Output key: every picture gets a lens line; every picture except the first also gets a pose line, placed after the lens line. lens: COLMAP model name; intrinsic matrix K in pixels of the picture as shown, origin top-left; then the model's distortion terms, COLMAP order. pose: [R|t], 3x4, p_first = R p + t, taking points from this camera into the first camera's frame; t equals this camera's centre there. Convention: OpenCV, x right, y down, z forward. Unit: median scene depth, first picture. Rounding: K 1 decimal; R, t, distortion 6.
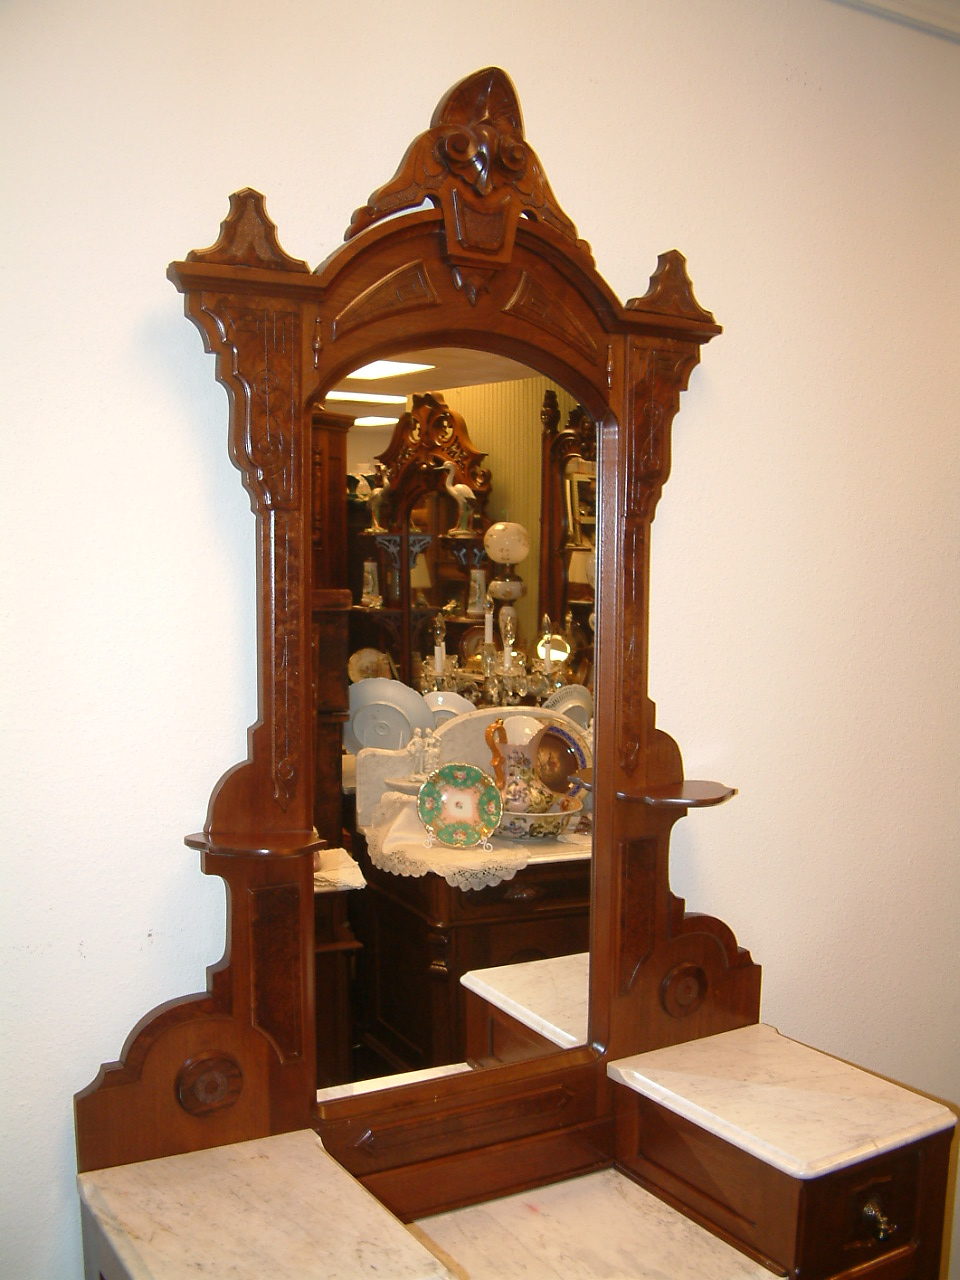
lens RADIAL K [[1311.2, 0, 480.0], [0, 1311.2, 640.0], [0, 0, 1]] dist [-0.193049, 0.057148]
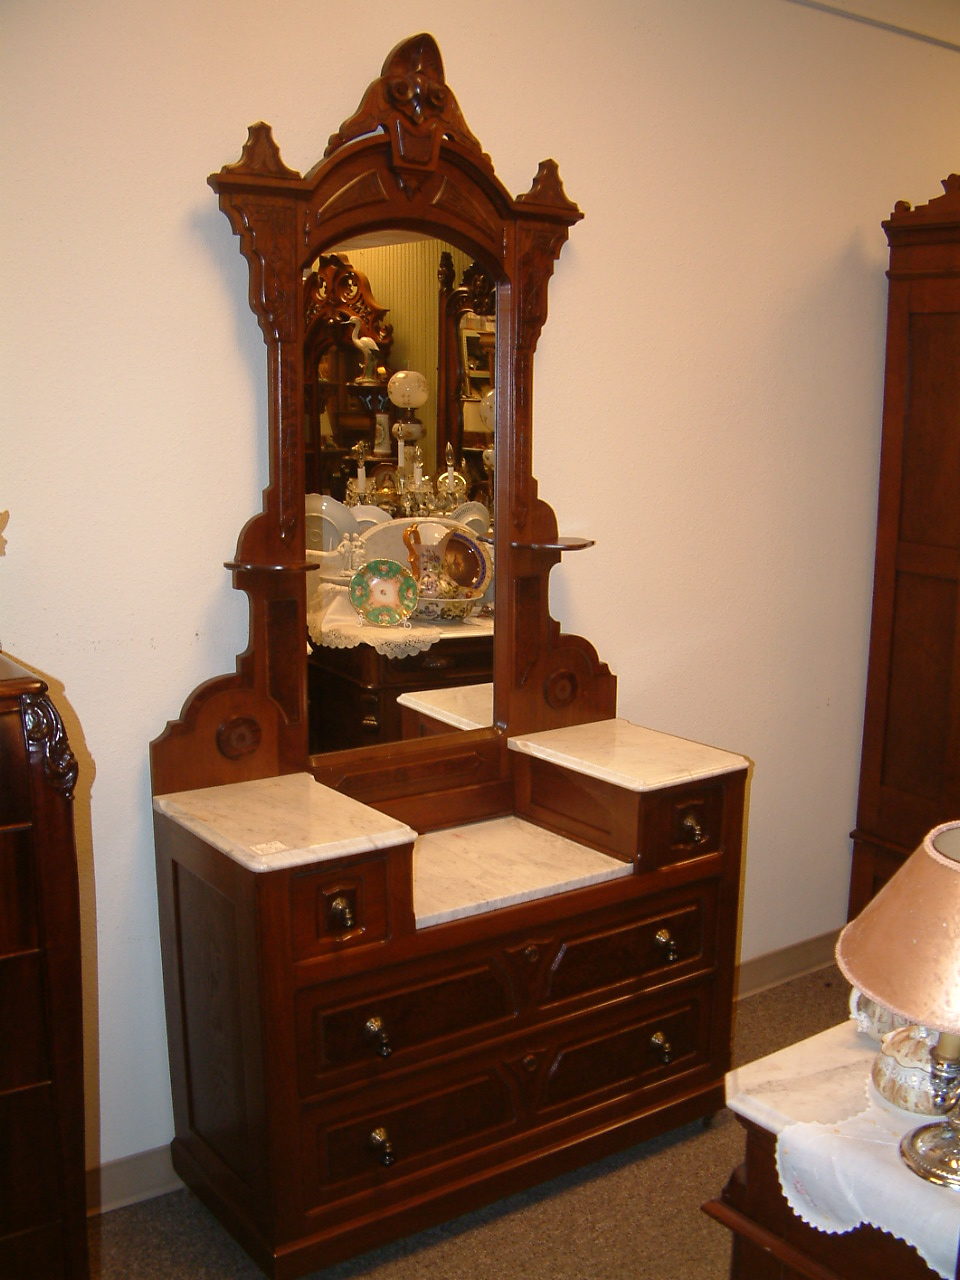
lens RADIAL K [[1311.2, 0, 480.0], [0, 1311.2, 640.0], [0, 0, 1]] dist [-0.193049, 0.057148]
pose [[0.996379, -0.017845, 0.083124, -0.050638], [0.008912, 0.994260, 0.106617, 0.069902], [-0.084549, -0.105490, 0.990819, -0.431622]]
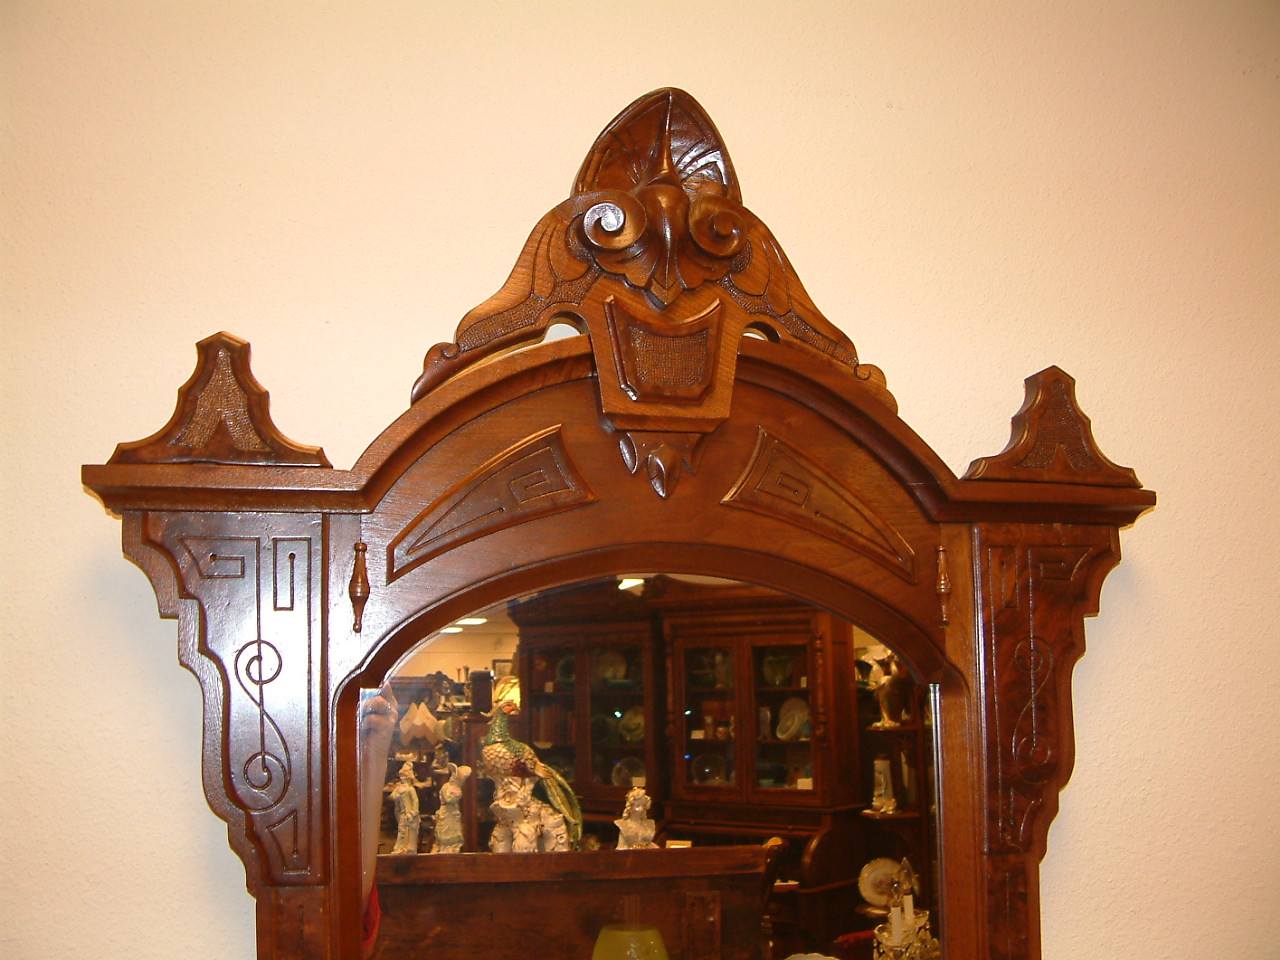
lens RADIAL K [[1311.2, 0, 637.9], [0, 1311.2, 505.7], [0, 0, 1]] dist [-0.193049, 0.057148]
pose [[0.949184, -0.070083, -0.306820, 0.144853], [-0.000725, 0.974401, -0.224815, -0.115257], [0.314722, 0.213613, 0.924835, 0.426688]]
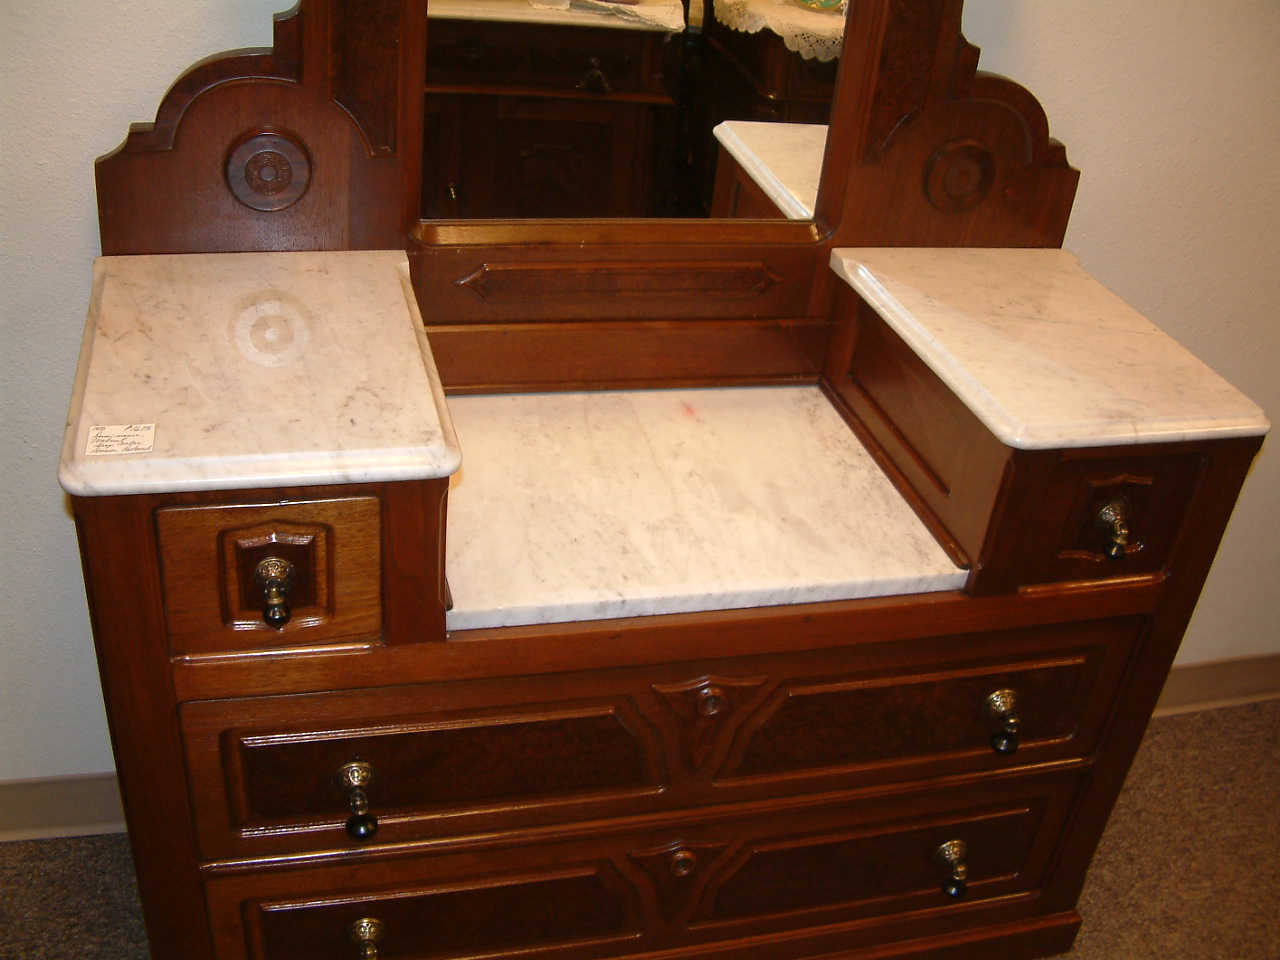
lens RADIAL K [[1338.7, 0, 640.0], [0, 1338.7, 480.0], [0, 0, 1]] dist [-0.218283, 0.167688]
pose [[0.961597, 0.211652, -0.174743, 0.160666], [-0.111372, 0.882787, 0.456380, 0.111939], [0.250855, -0.419392, 0.872458, 0.247010]]
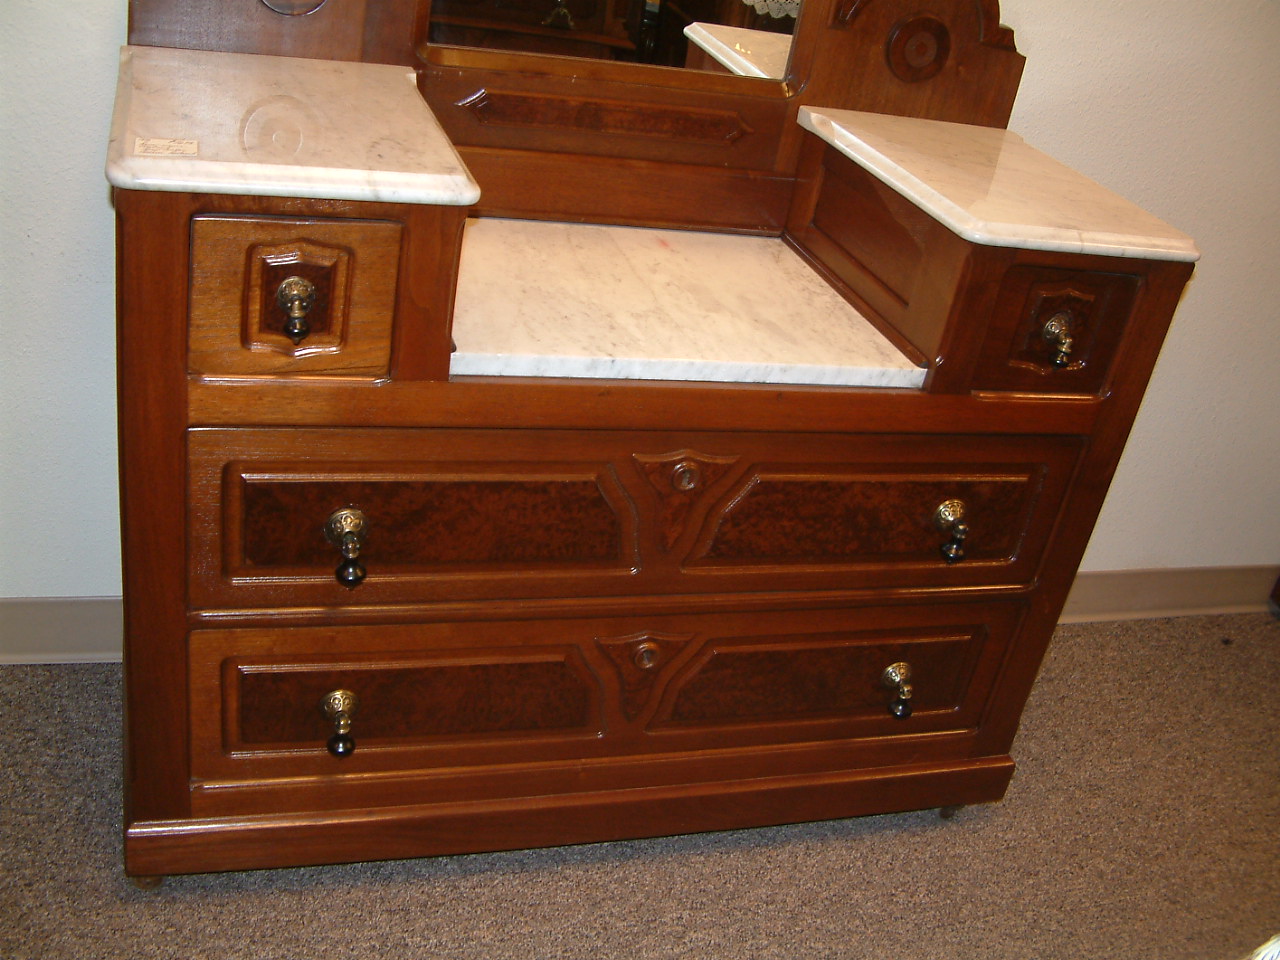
lens RADIAL K [[1338.7, 0, 640.0], [0, 1338.7, 480.0], [0, 0, 1]] dist [-0.218283, 0.167688]
pose [[0.962929, 0.244554, -0.113849, 0.159719], [-0.178389, 0.893877, 0.411292, 0.224792], [0.202350, -0.375735, 0.904366, 0.140336]]
